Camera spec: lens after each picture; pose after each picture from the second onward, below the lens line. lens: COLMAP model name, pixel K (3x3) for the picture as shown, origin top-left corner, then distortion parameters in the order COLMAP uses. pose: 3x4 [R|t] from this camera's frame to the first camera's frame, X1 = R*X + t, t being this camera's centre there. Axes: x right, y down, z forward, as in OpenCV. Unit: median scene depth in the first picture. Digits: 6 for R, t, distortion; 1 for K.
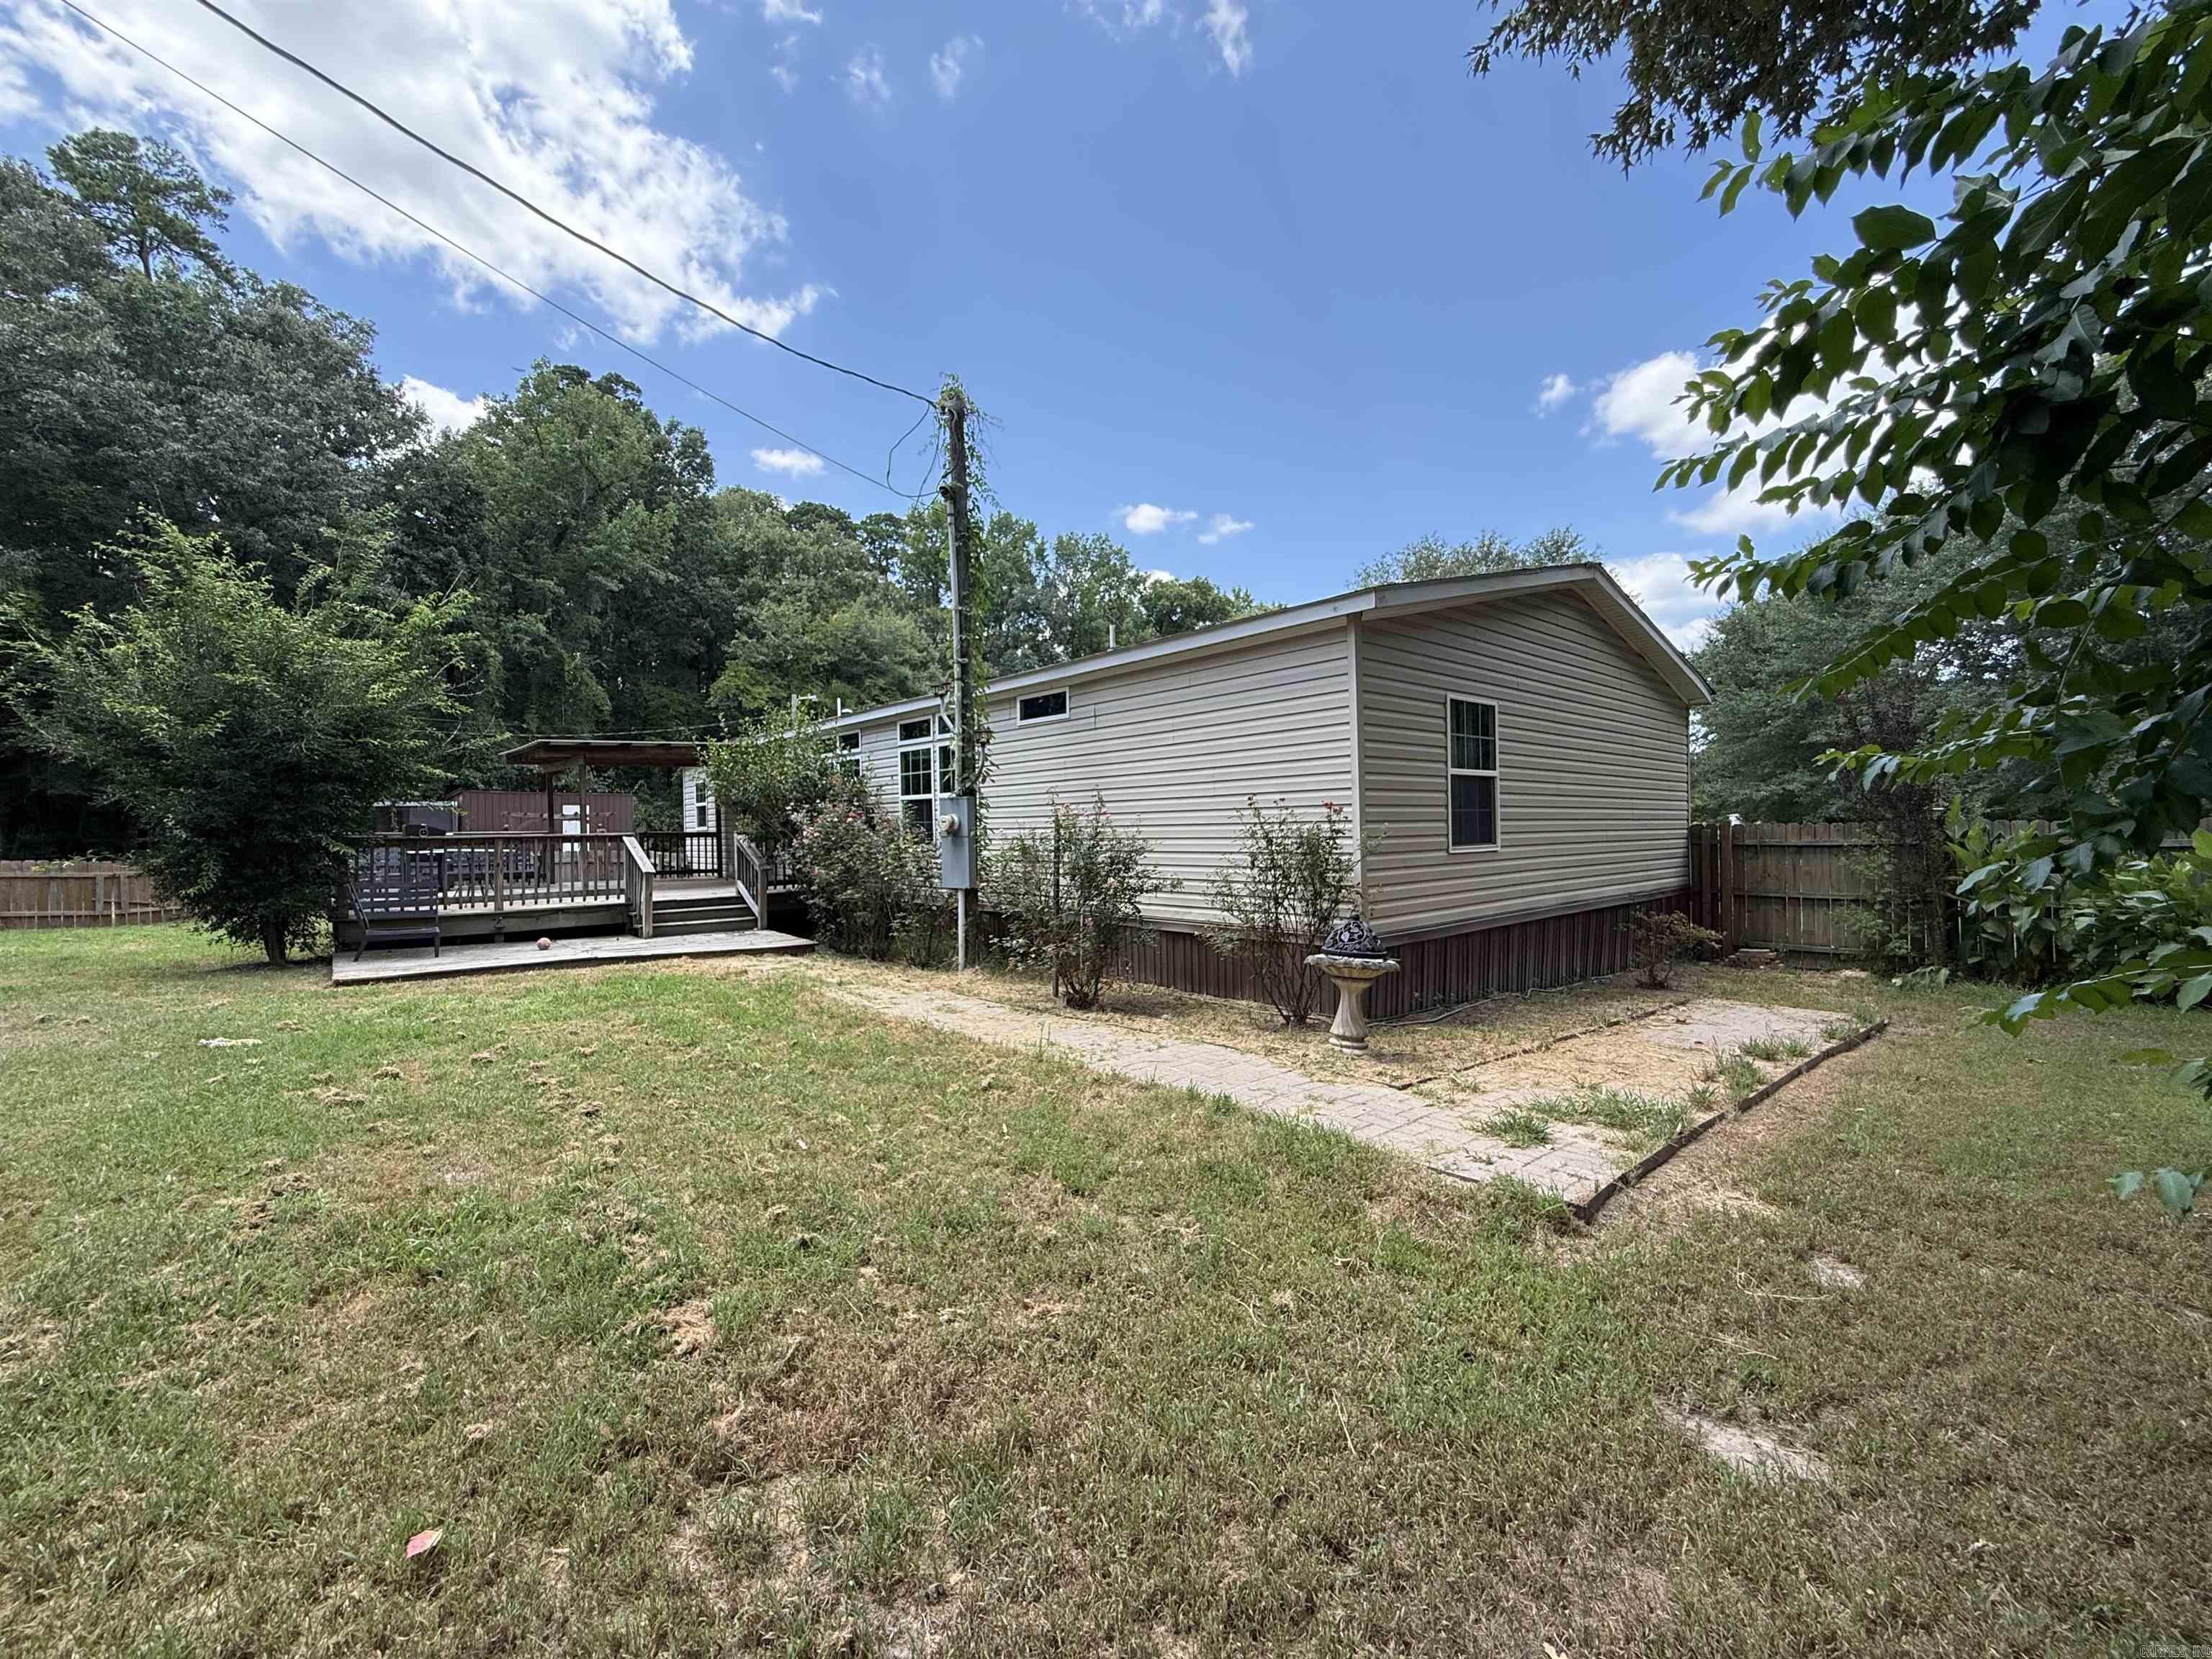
lens RADIAL K [[886.8, 0, 1101.1], [0, 886.8, 827.0], [0, 0, 1]] dist [-0.000247, -0.000325]
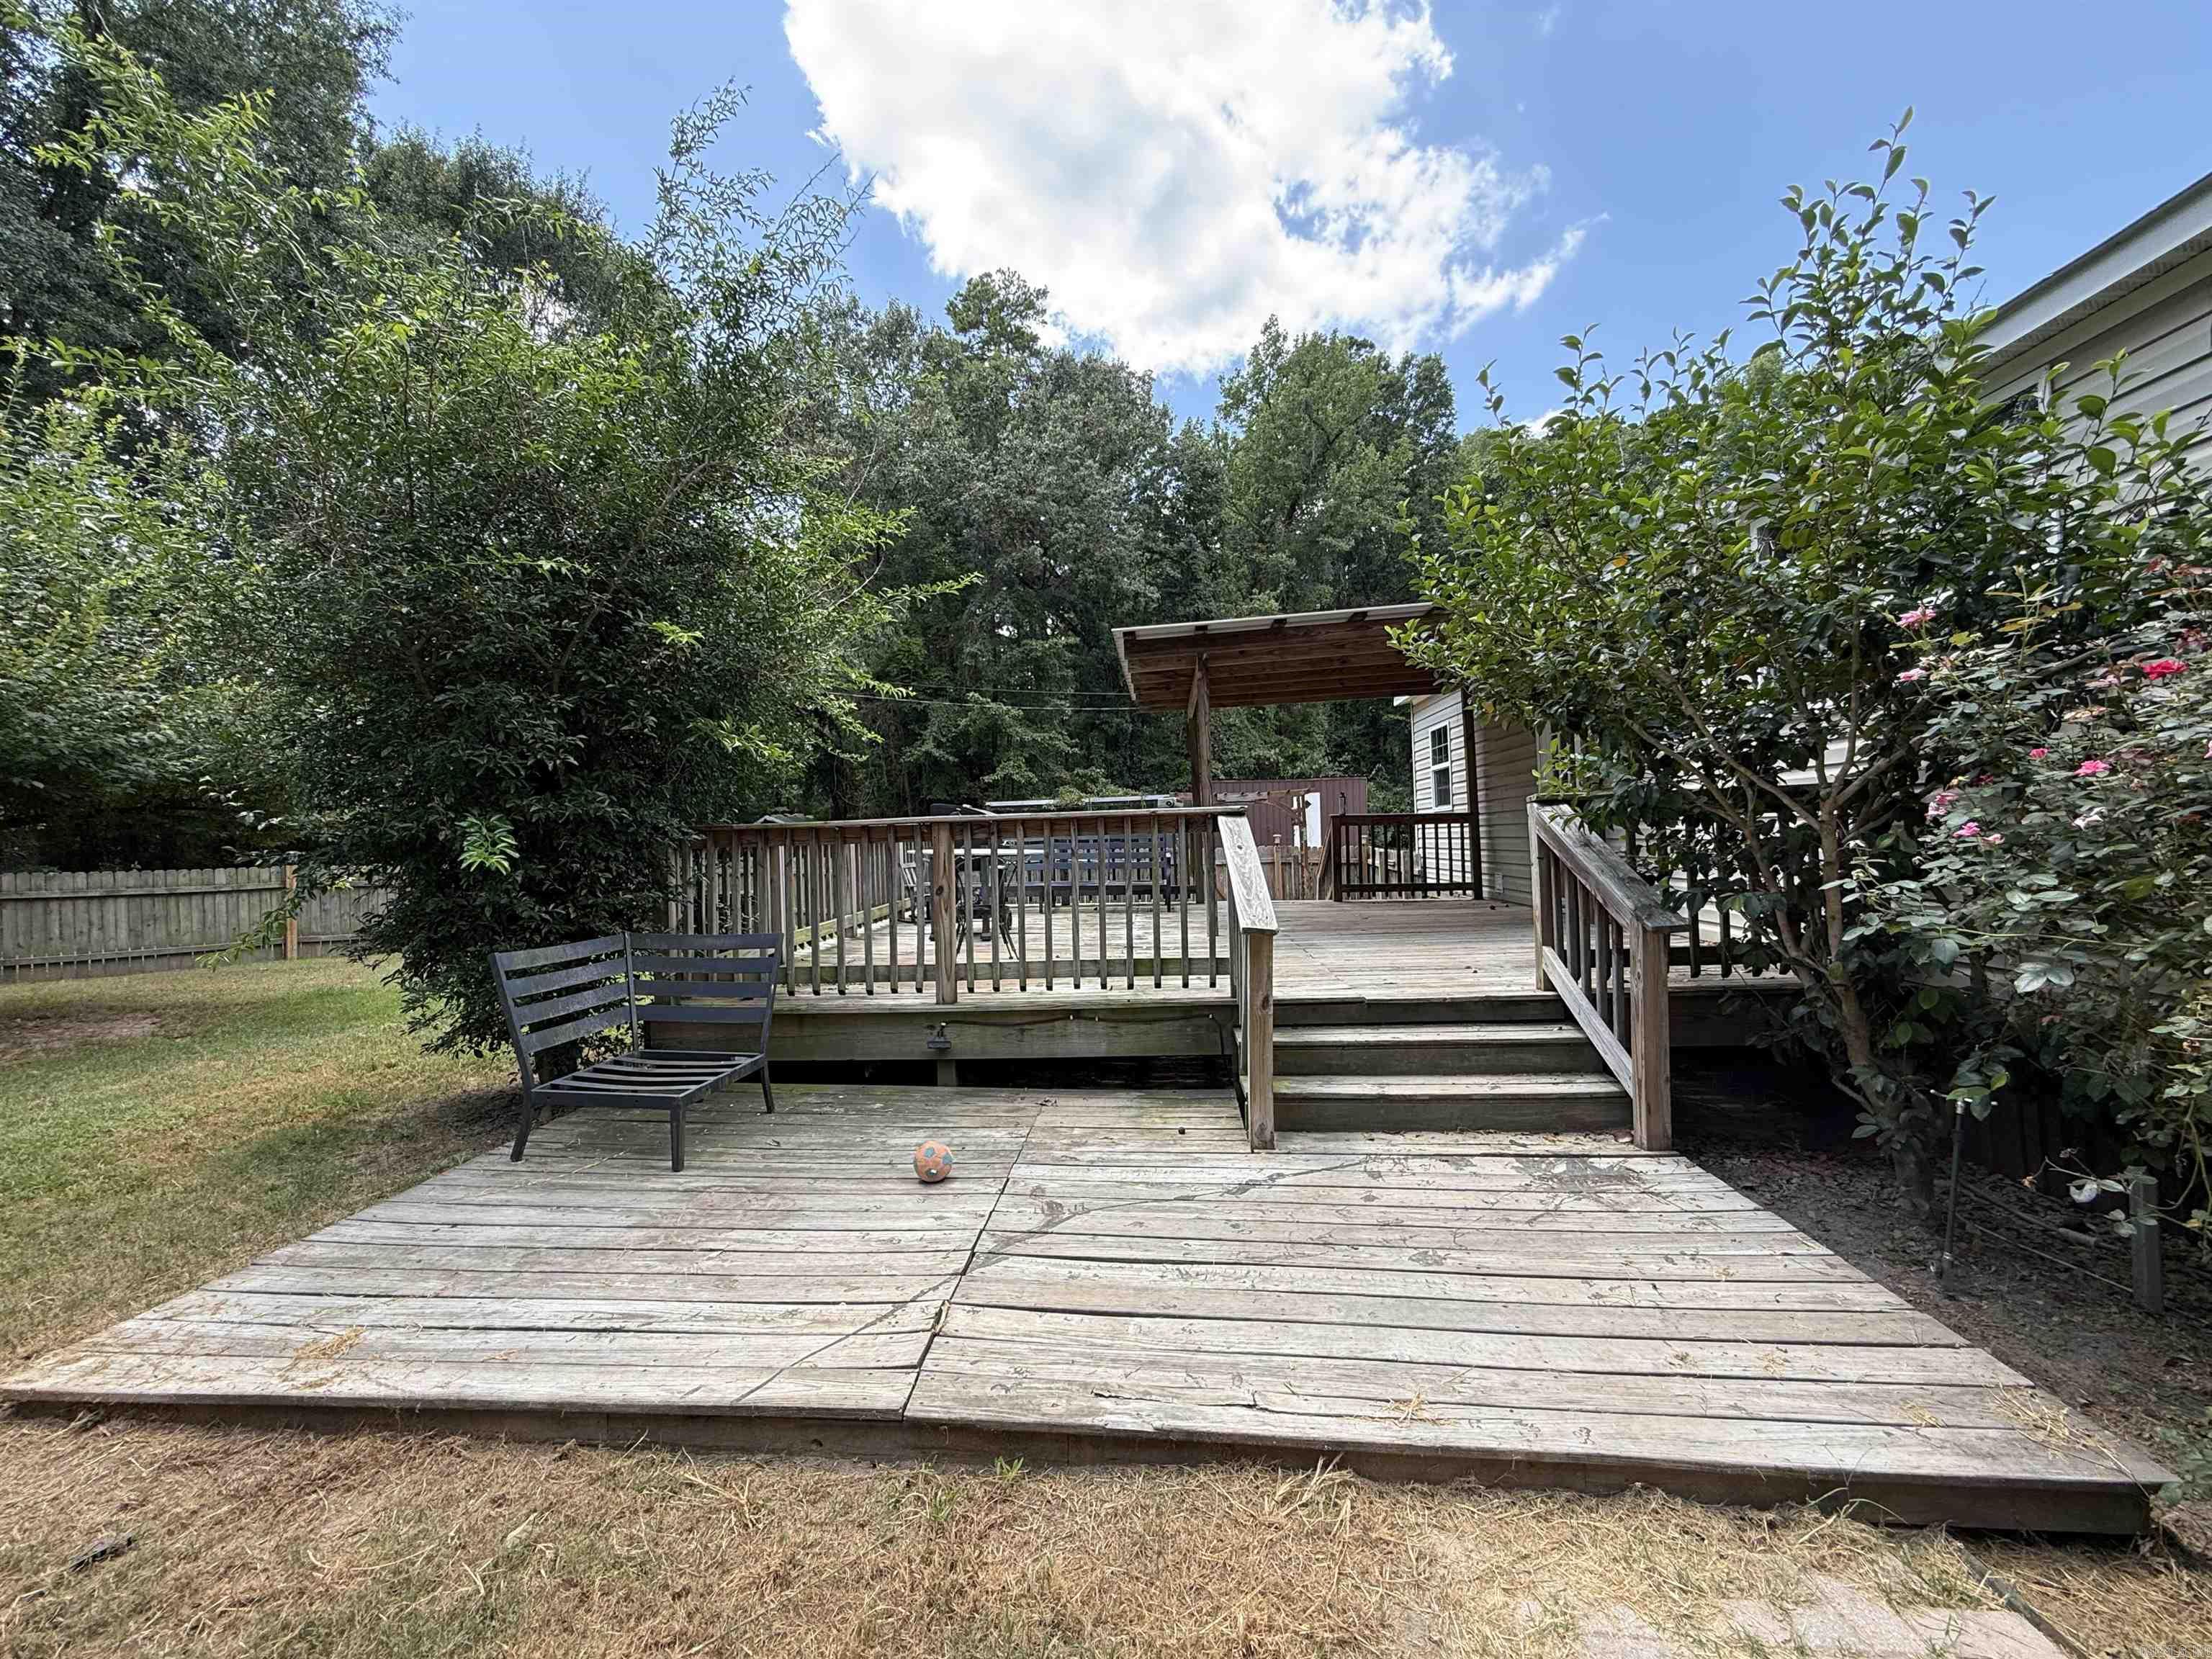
lens RADIAL K [[886.8, 0, 1101.1], [0, 886.8, 827.0], [0, 0, 1]] dist [-0.000247, -0.000325]
pose [[0.698550, -0.013621, -0.715432, -0.103042], [0.020456, 0.999790, 0.000938, 0.004609], [0.715269, -0.015290, 0.698682, 0.233456]]
